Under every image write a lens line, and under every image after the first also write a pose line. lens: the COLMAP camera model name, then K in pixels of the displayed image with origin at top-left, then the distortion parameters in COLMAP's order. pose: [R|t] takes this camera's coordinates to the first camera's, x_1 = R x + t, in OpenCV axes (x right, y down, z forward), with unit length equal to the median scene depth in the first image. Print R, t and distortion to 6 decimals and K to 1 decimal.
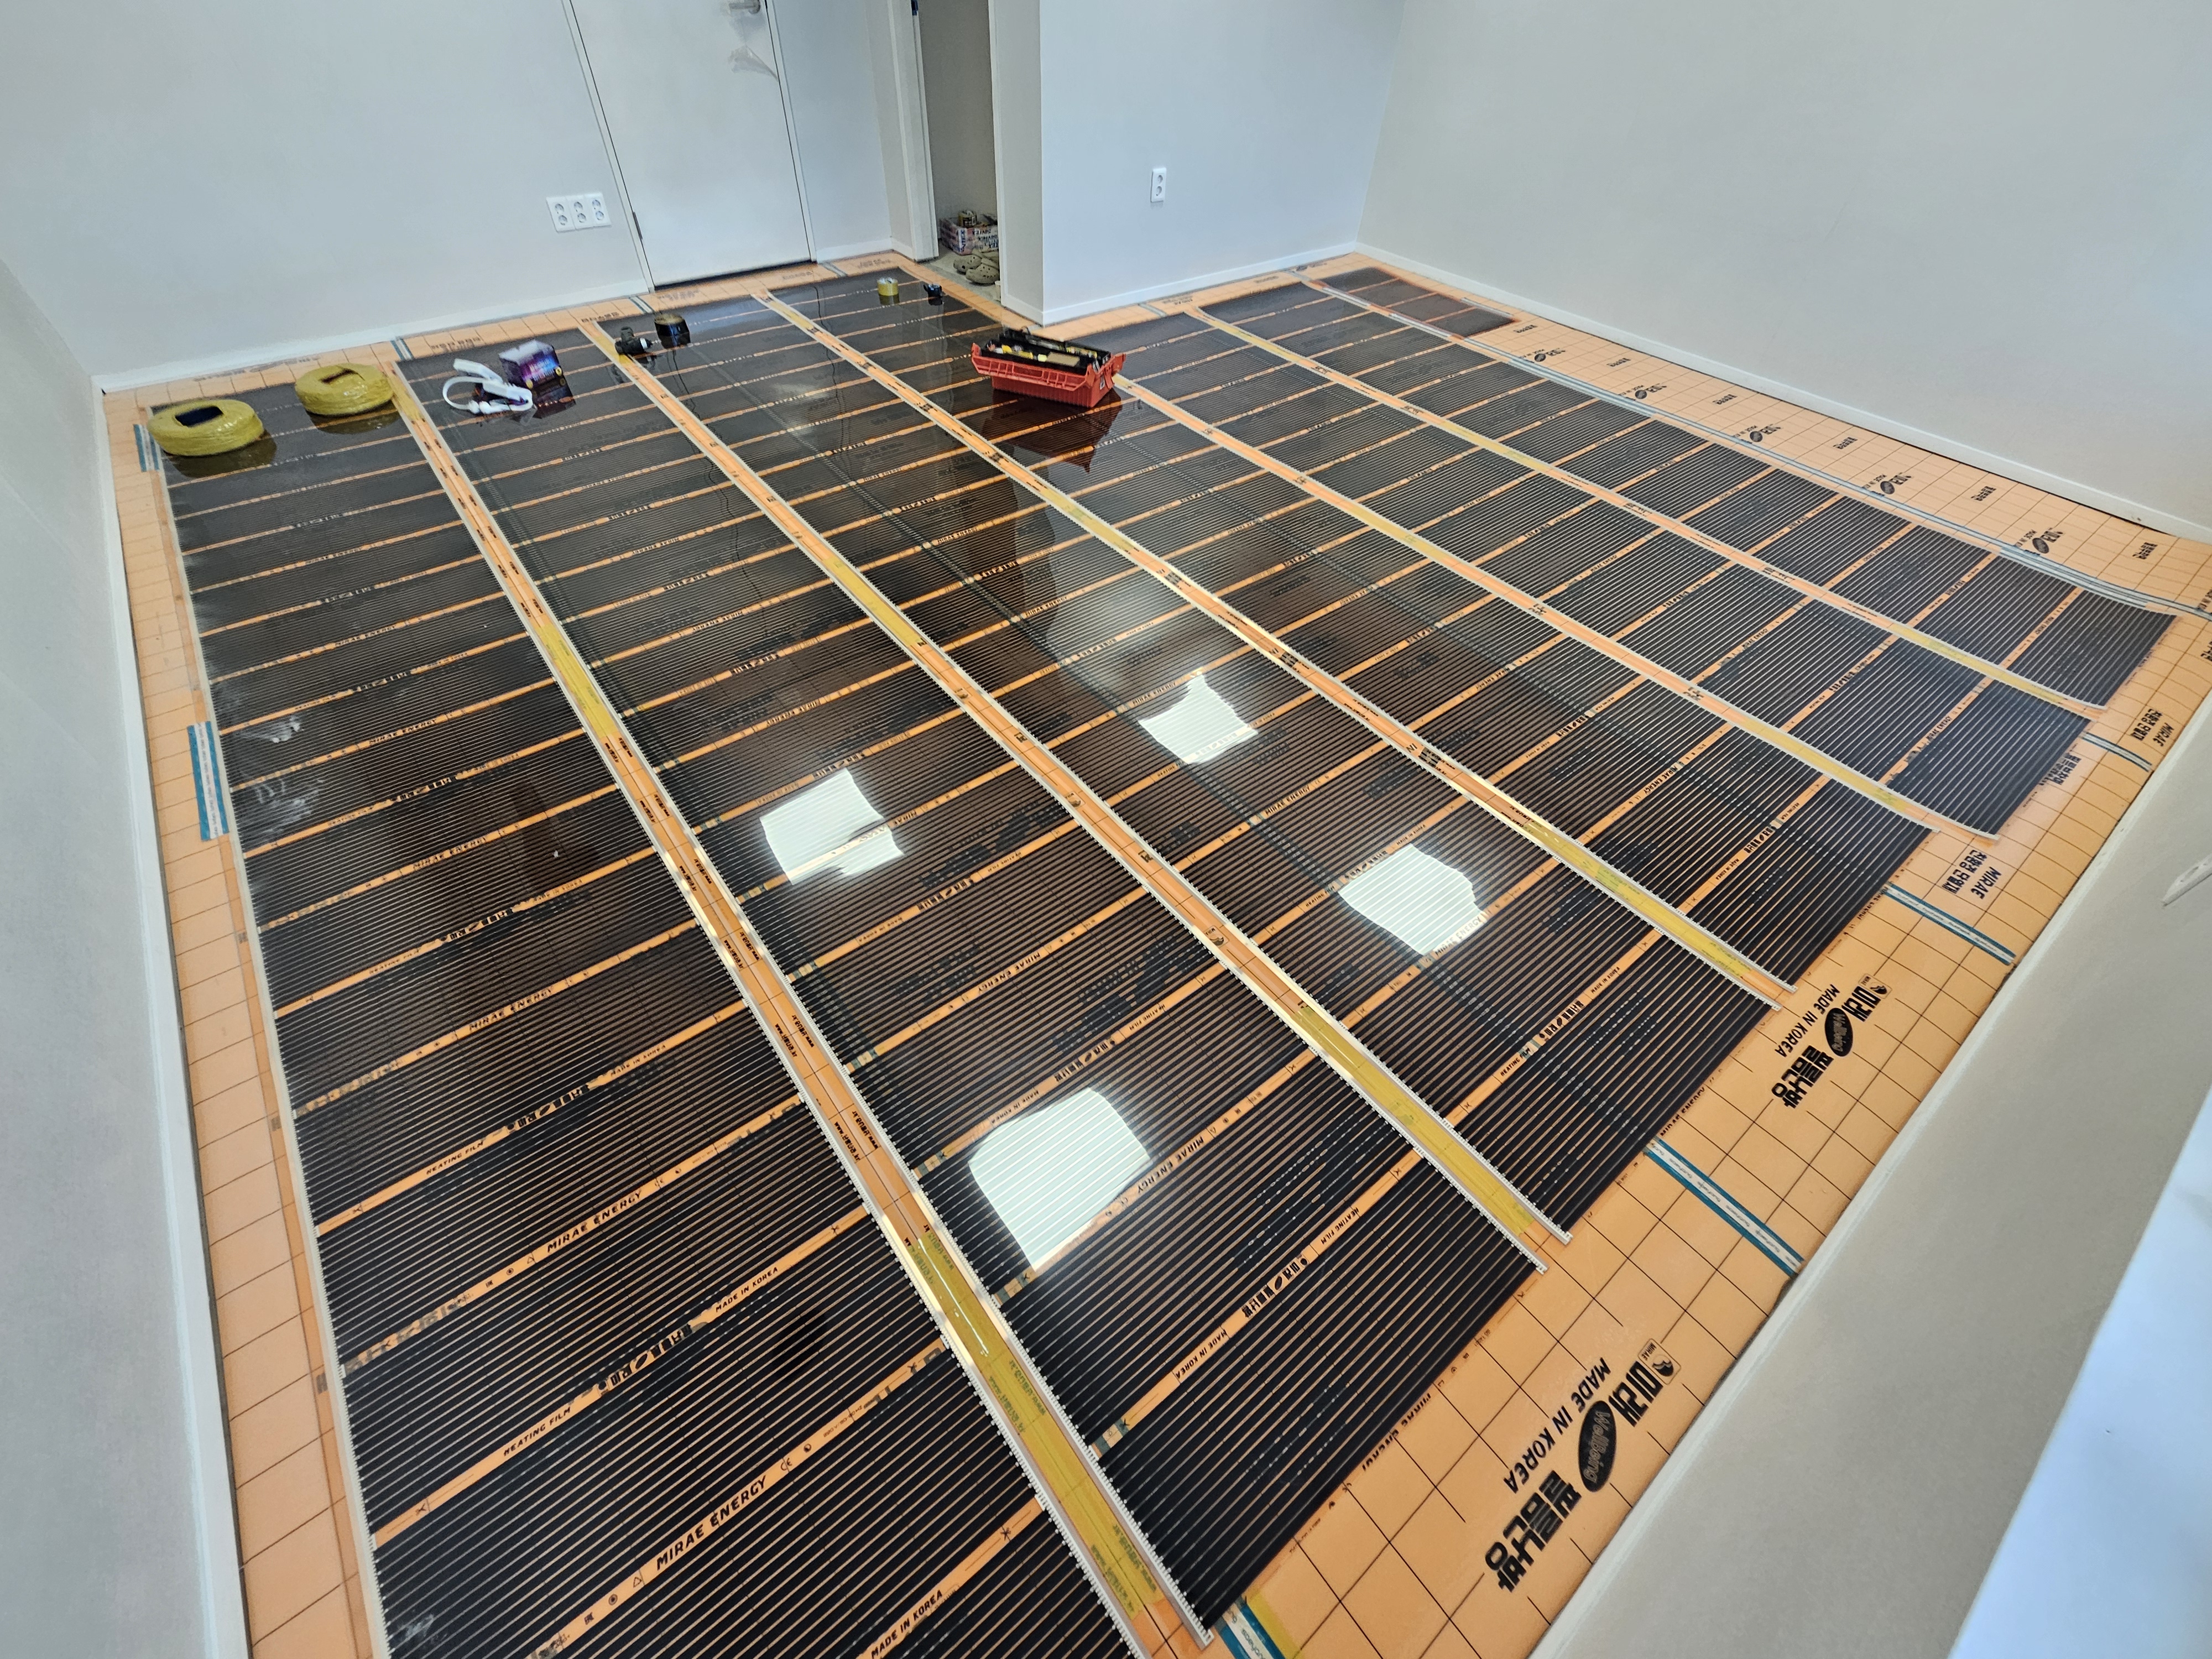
lens RADIAL K [[914.0, 0, 1106.0], [0, 914.0, 829.5], [0, 0, 1]] dist [0.000720, 0.000168]
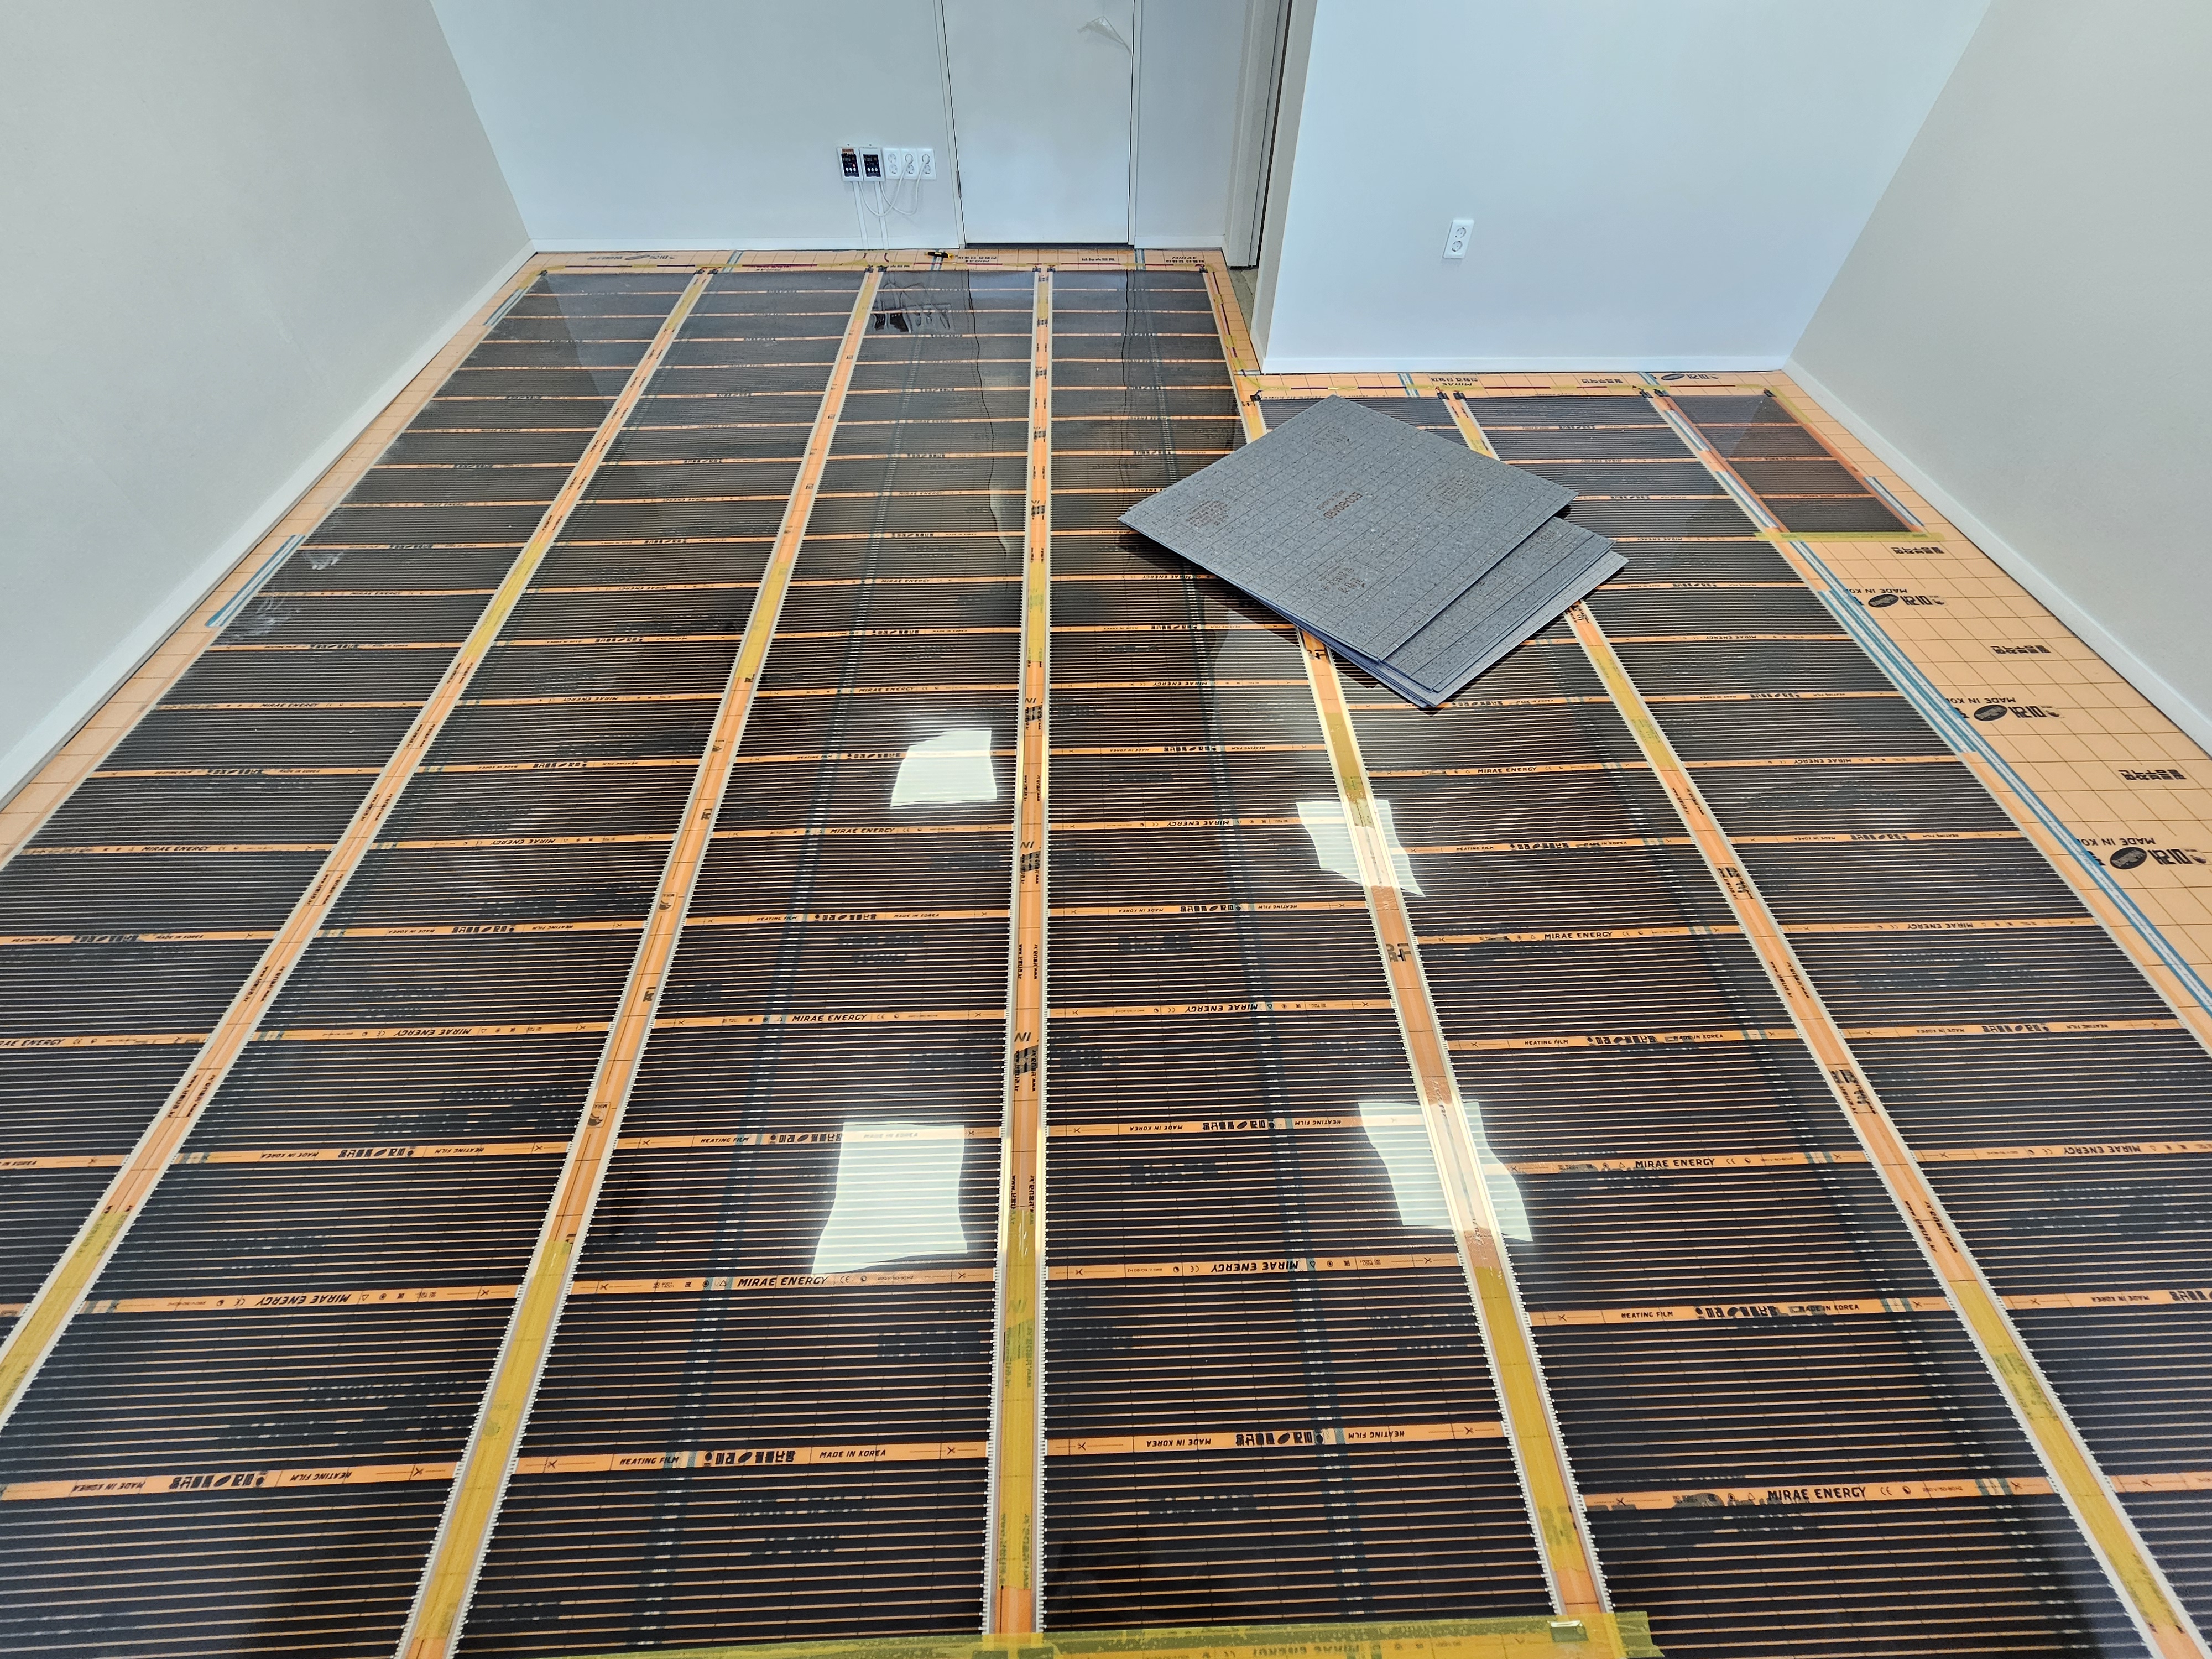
lens RADIAL K [[925.2, 0, 1106.0], [0, 925.2, 829.5], [0, 0, 1]] dist [0.001569, 0.000791]
pose [[0.807871, 0.436576, -0.395911, 0.415744], [-0.419267, 0.897840, 0.134530, -0.256042], [0.414197, 0.057310, 0.908381, 0.190164]]
